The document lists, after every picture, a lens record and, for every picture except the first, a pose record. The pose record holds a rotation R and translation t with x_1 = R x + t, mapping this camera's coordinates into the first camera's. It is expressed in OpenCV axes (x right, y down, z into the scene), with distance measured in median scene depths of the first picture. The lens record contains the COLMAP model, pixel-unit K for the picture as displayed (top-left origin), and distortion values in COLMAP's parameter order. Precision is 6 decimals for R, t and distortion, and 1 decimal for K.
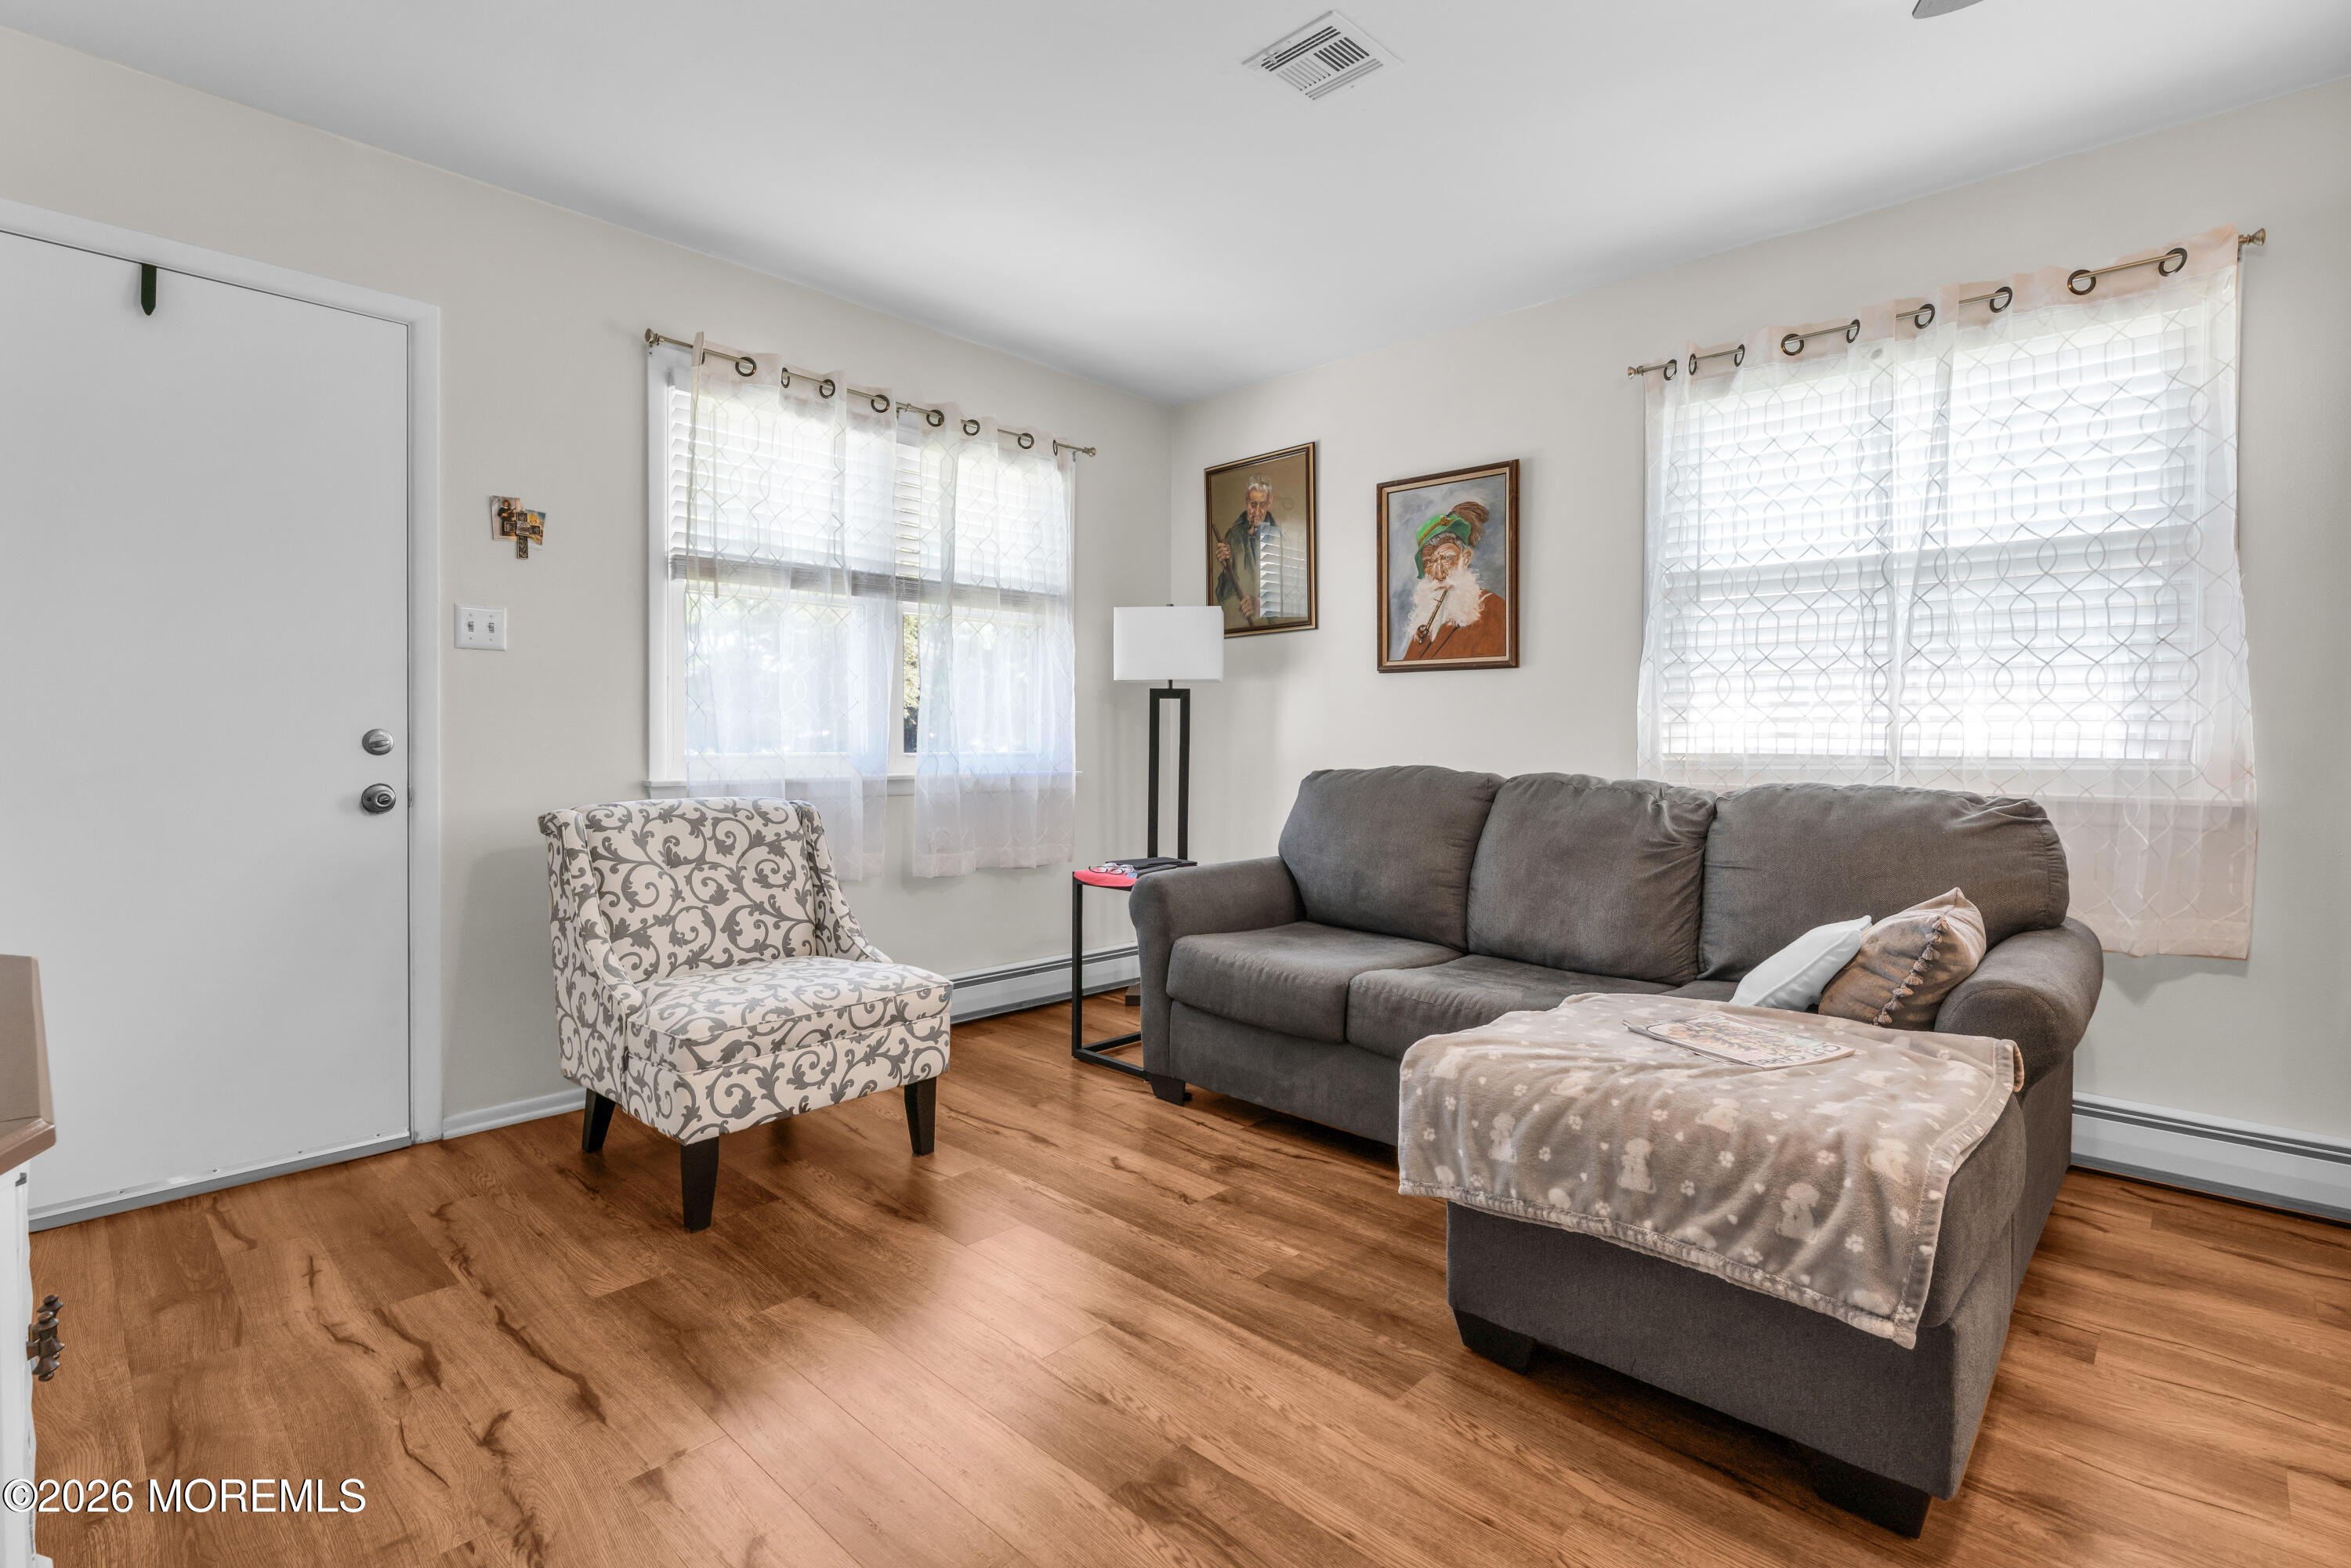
lens RADIAL K [[1064.9, 0, 1217.0], [0, 1064.9, 752.5], [0, 0, 1]] dist [0.001368, 0.000134]
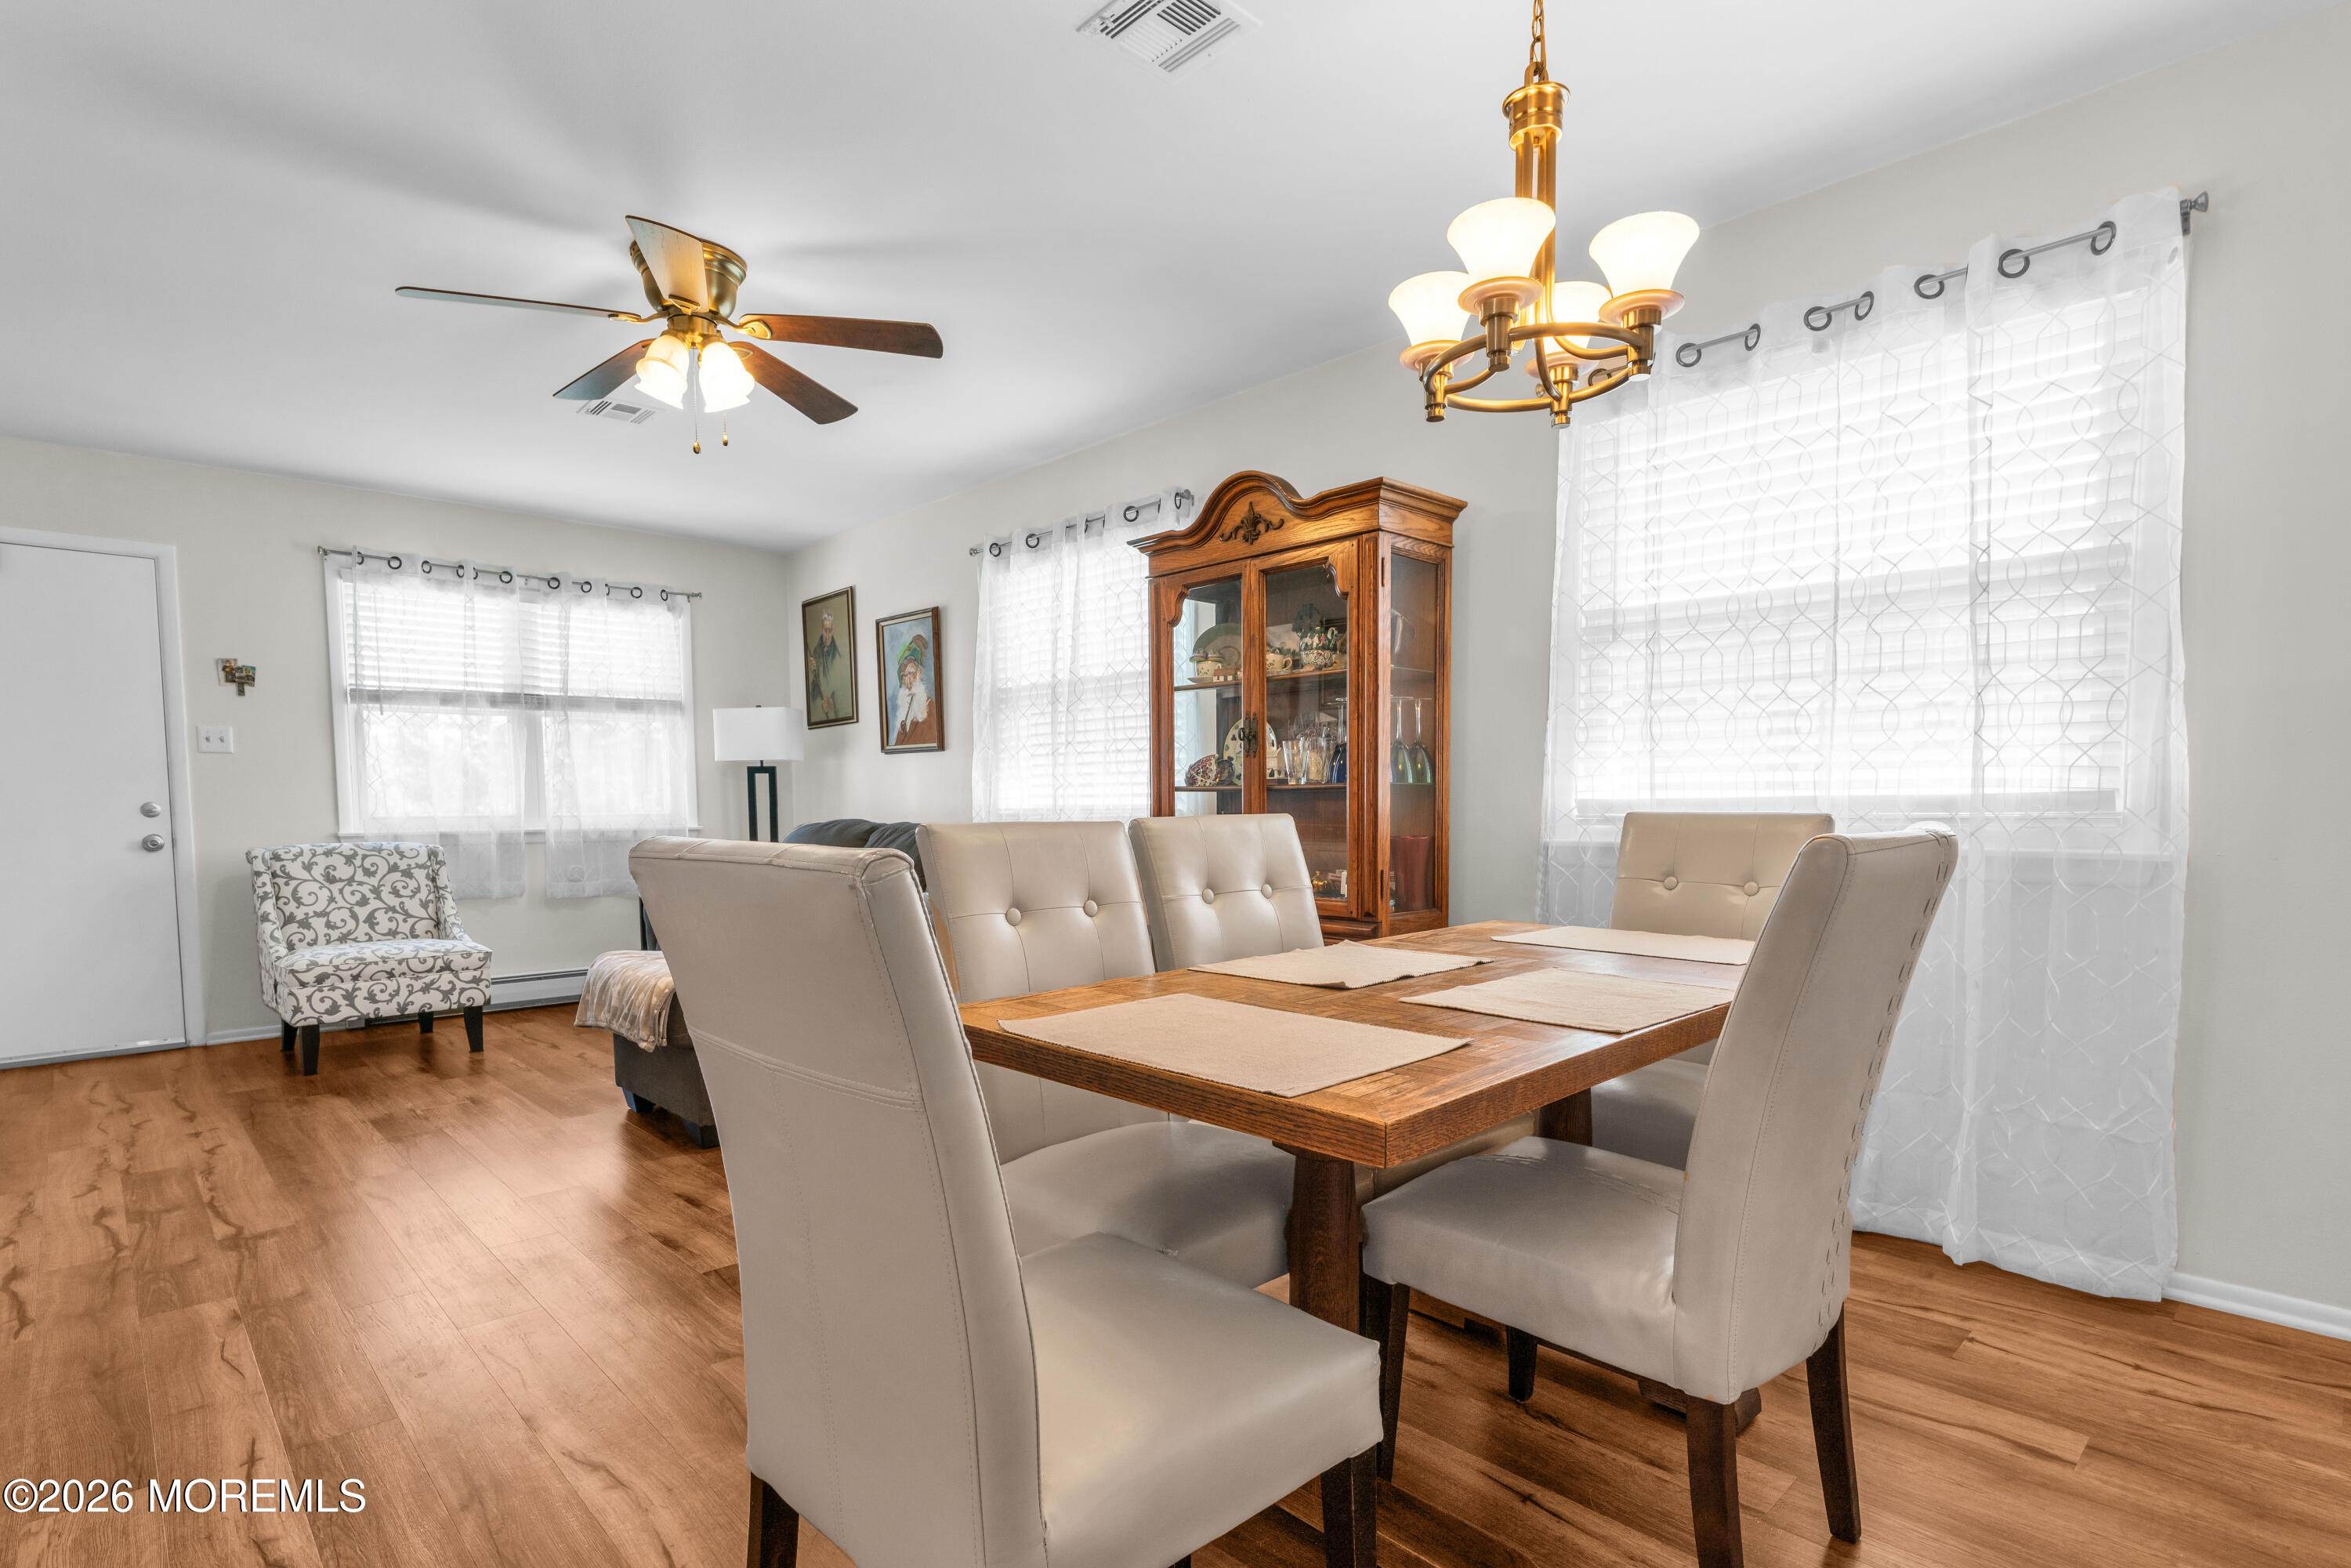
lens RADIAL K [[1096.5, 0, 1180.6], [0, 1096.5, 875.3], [0, 0, 1]] dist [0.003270, 0.000677]
pose [[0.998465, -0.007672, -0.054846, 0.865712], [0.010667, 0.998455, 0.054526, 0.014804], [0.054343, -0.055027, 0.997005, -0.607617]]
